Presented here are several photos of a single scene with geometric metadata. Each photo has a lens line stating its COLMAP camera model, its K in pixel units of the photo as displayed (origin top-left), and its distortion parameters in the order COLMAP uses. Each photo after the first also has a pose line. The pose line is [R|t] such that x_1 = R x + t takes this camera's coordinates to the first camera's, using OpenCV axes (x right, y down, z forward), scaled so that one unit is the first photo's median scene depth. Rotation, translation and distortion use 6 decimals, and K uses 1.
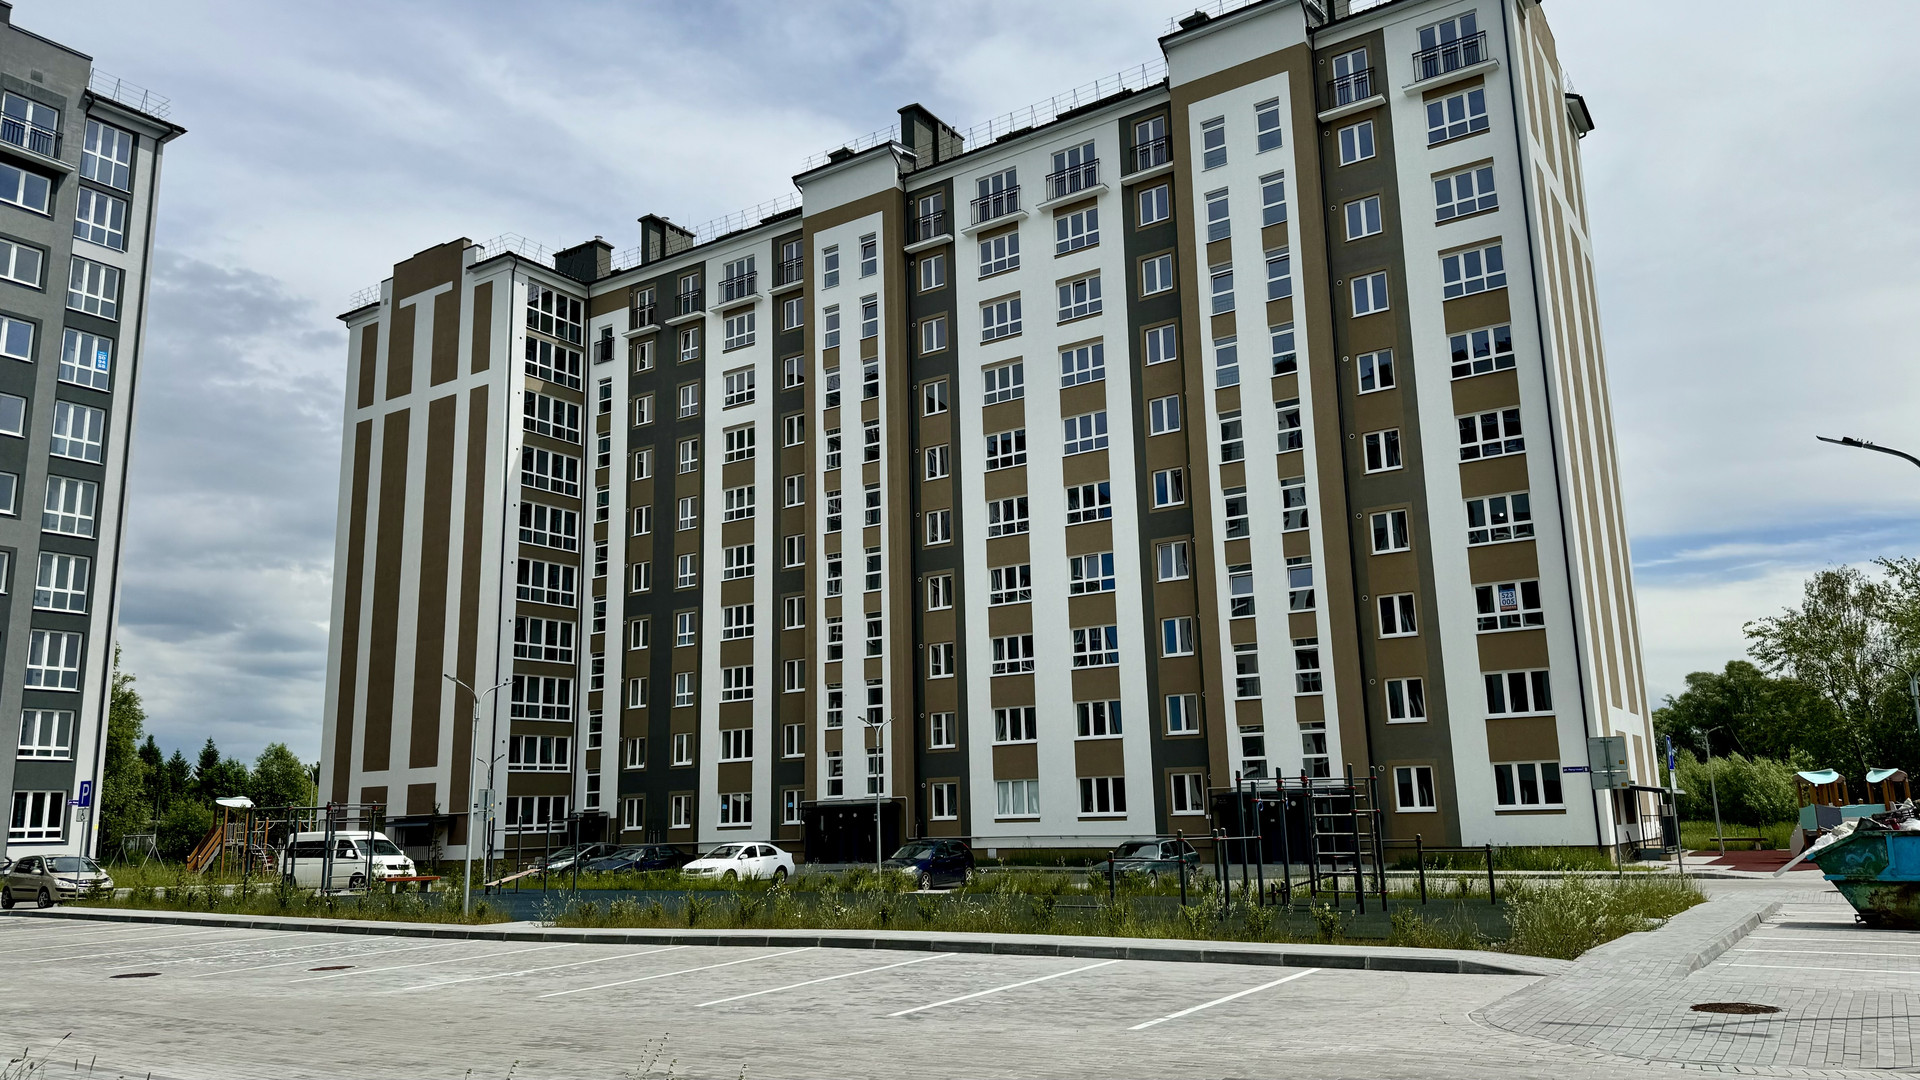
lens RADIAL K [[1336.4, 0, 955.6], [0, 1336.4, 555.5], [0, 0, 1]] dist [0.077988, -0.102895]
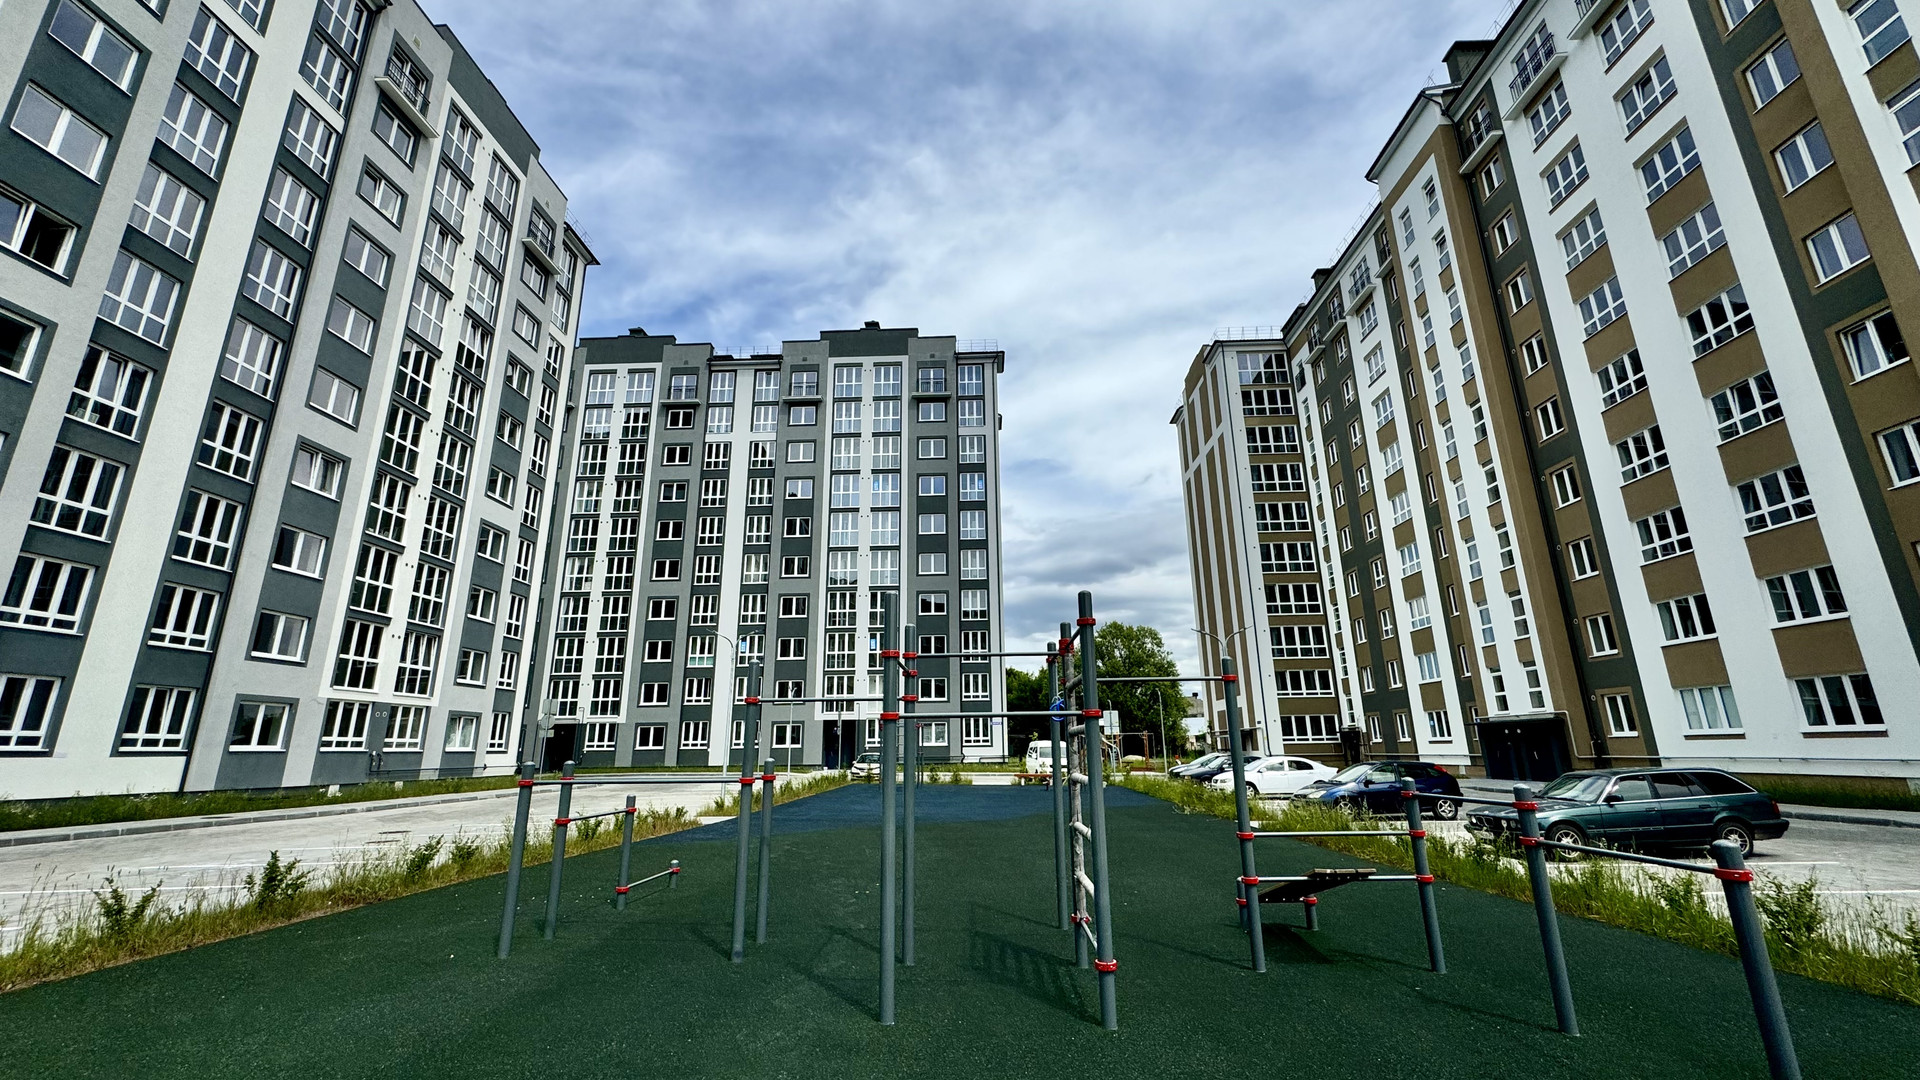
lens RADIAL K [[763.4, 0, 961.1], [0, 763.4, 538.6], [0, 0, 1]] dist [-0.003037, 0.000551]
pose [[0.524026, -0.210021, -0.825402, 0.192610], [0.165143, 0.975783, -0.143440, 0.068756], [0.835538, -0.061143, 0.546019, 0.361077]]
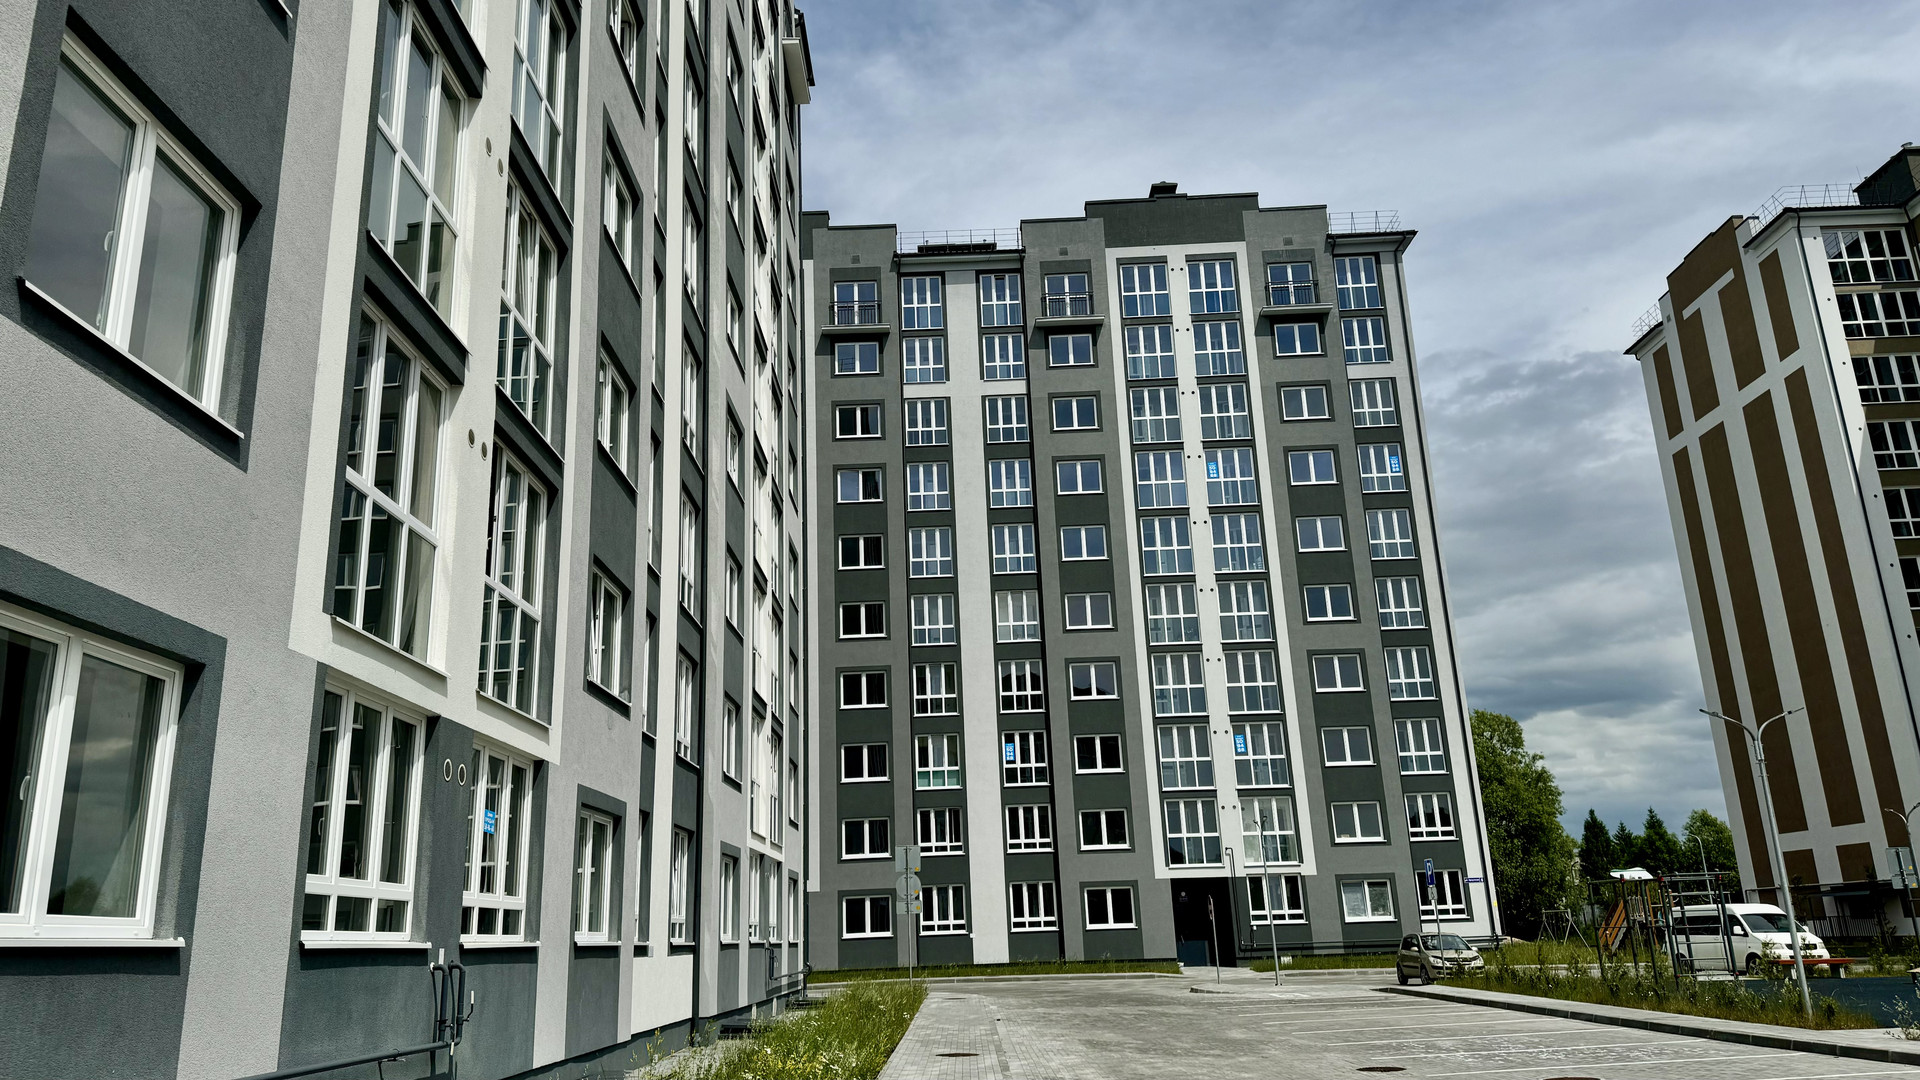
lens RADIAL K [[1336.4, 0, 939.6], [0, 1336.4, 548.1], [0, 0, 1]] dist [0.077988, -0.102895]
pose [[0.542158, -0.230274, -0.808108, 0.022264], [0.184801, 0.970846, -0.152665, 0.015857], [0.819703, -0.066571, 0.568907, 0.080364]]
